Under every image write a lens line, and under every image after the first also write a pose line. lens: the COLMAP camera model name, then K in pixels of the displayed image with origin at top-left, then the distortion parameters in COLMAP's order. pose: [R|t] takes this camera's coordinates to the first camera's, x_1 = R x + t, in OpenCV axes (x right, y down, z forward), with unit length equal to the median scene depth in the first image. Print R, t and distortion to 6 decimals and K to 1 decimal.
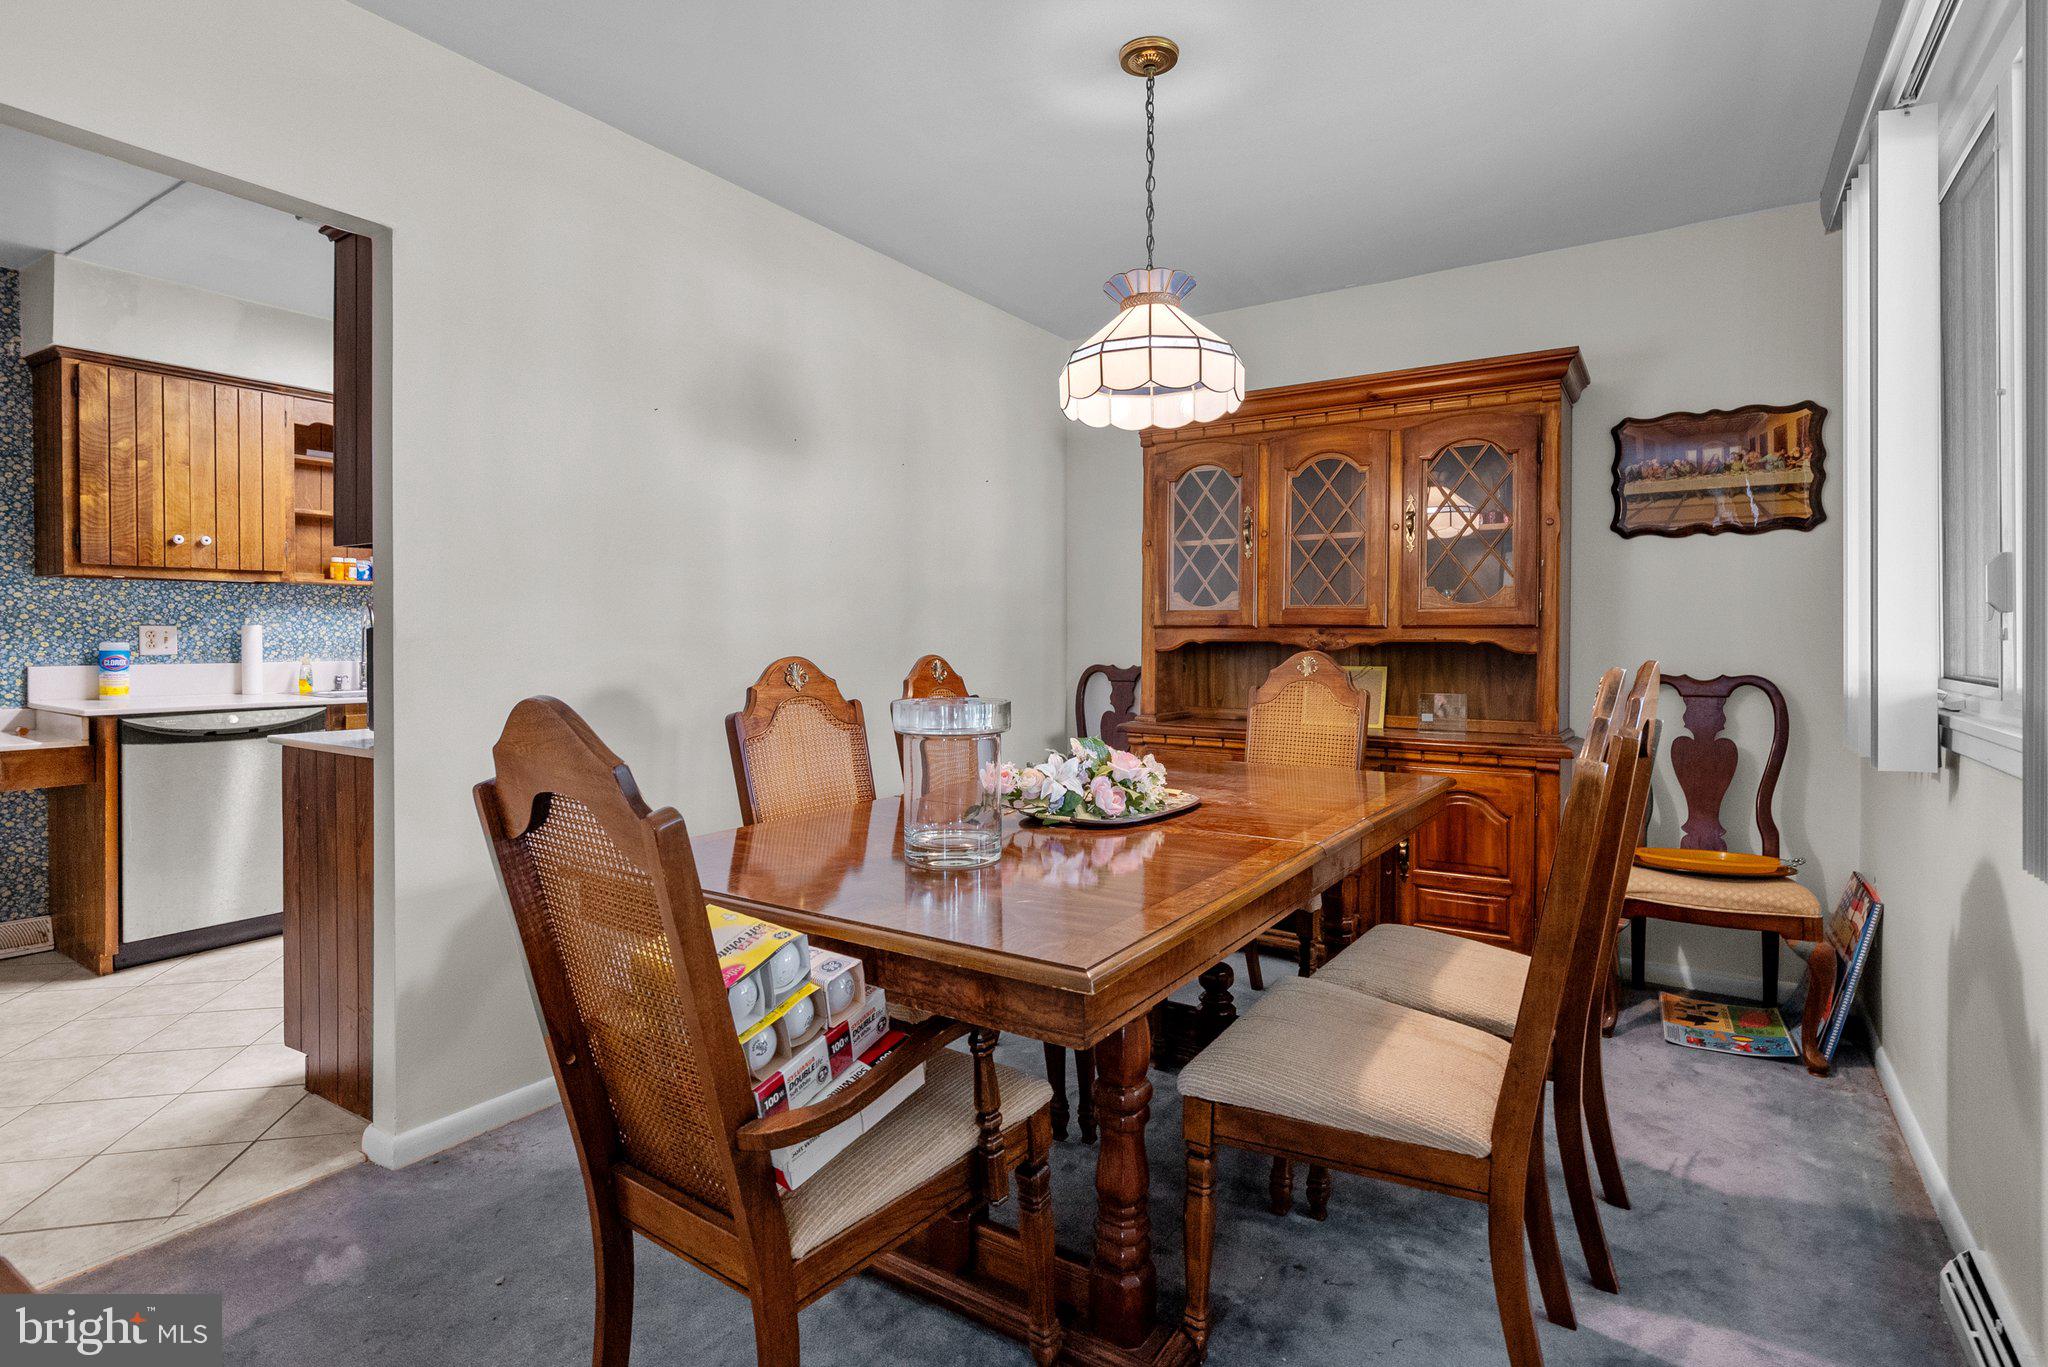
lens RADIAL K [[996.2, 0, 1021.4], [0, 996.2, 664.1], [0, 0, 1]] dist [-0.005545, 0.001019]
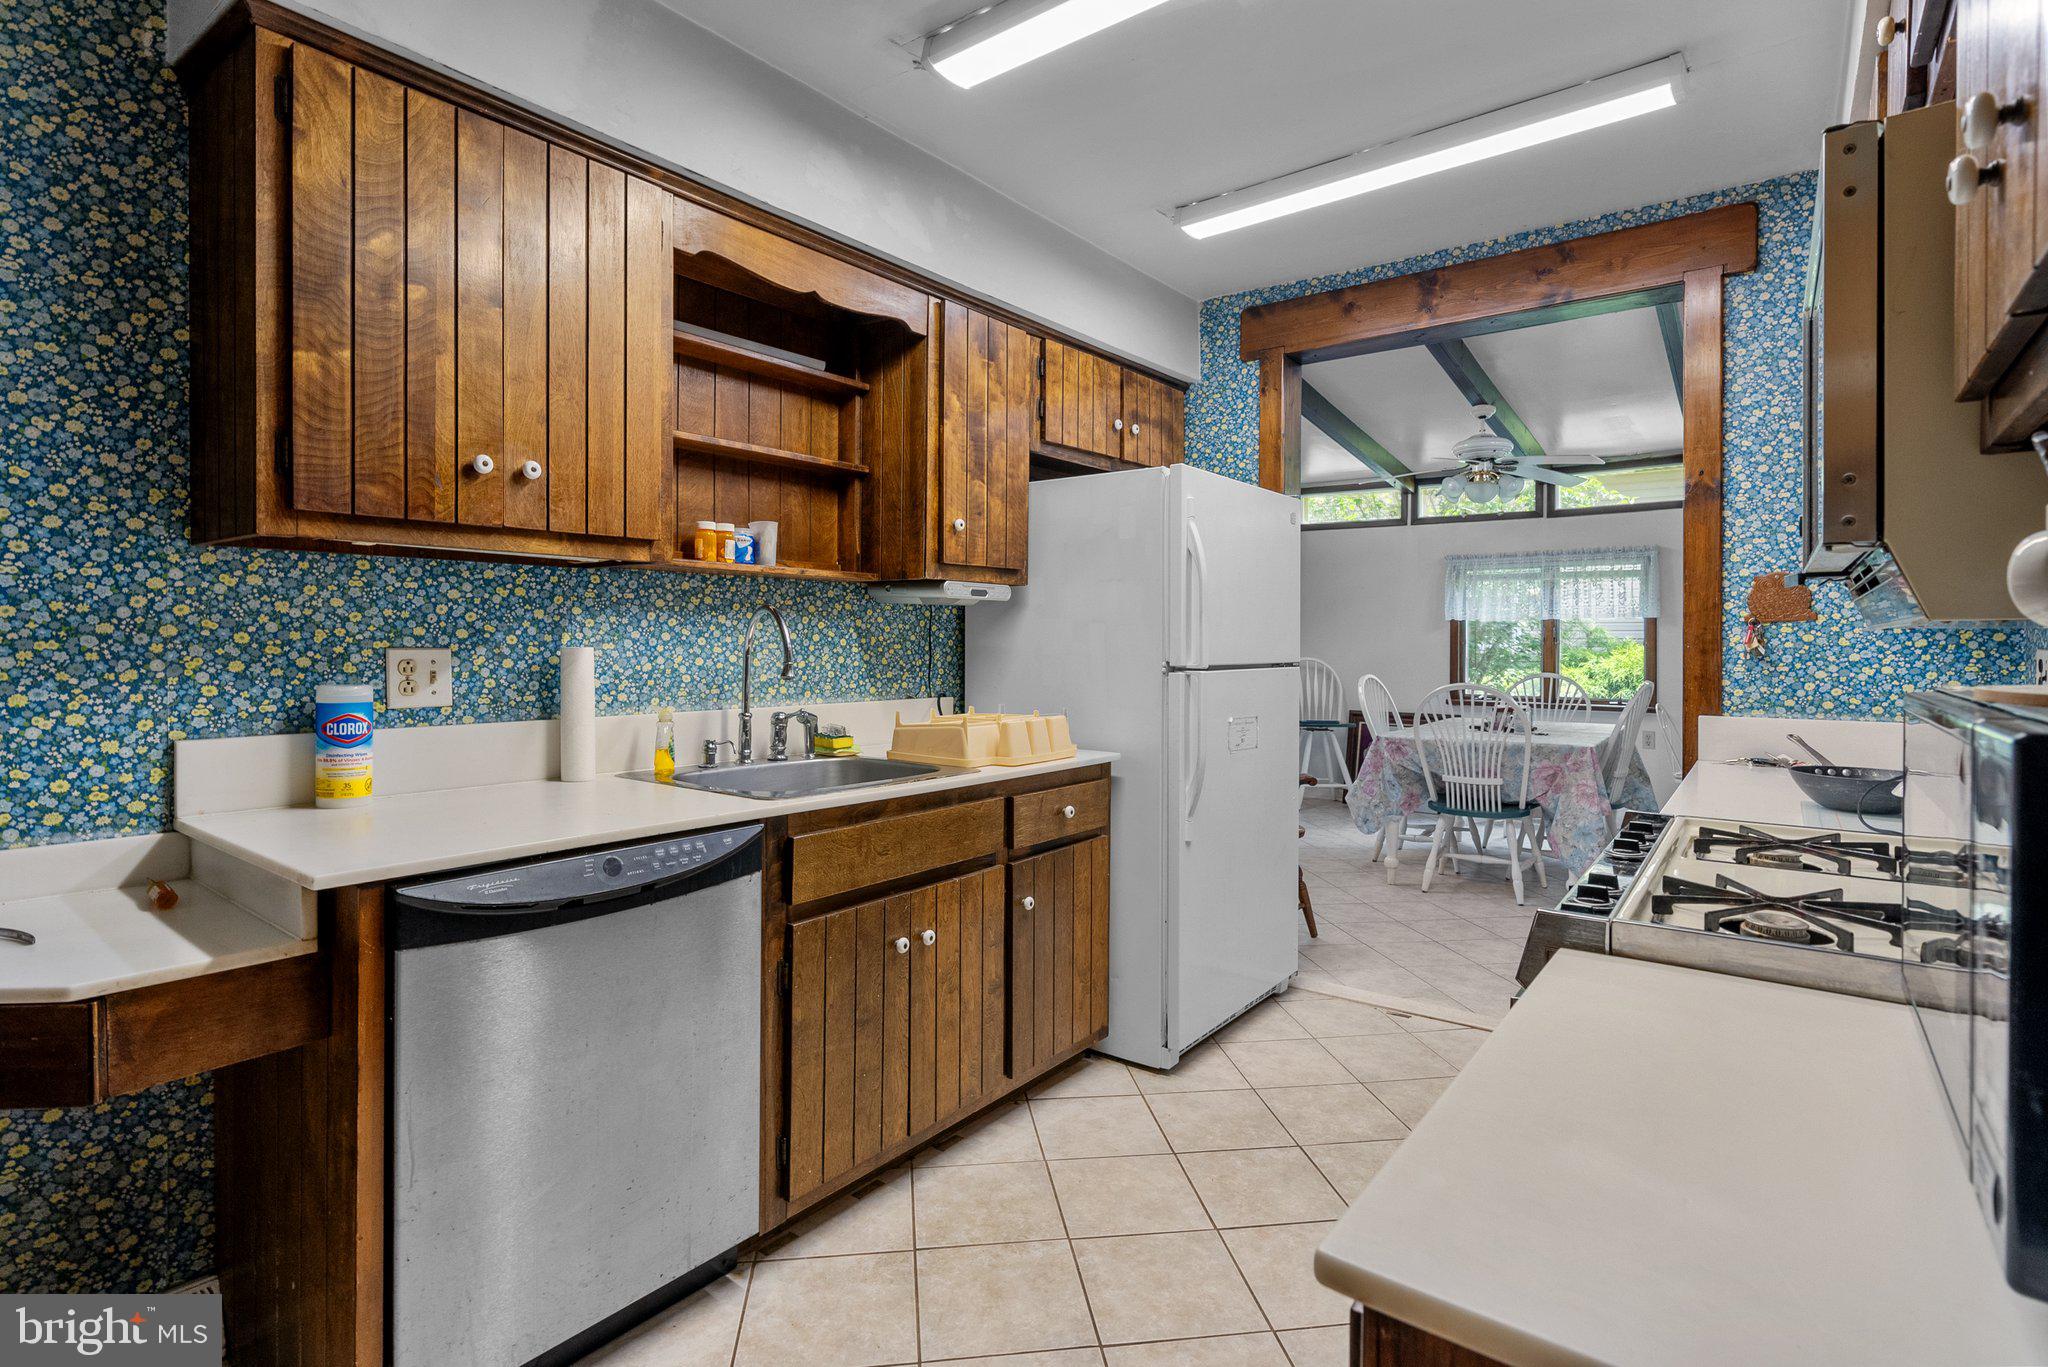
lens RADIAL K [[996.2, 0, 1028.1], [0, 996.2, 670.2], [0, 0, 1]] dist [-0.005545, 0.001019]
pose [[0.997494, 0.005681, -0.070525, -0.570631], [-0.005786, 0.999982, -0.001286, -0.031374], [0.070517, 0.001691, 0.997509, 0.564334]]
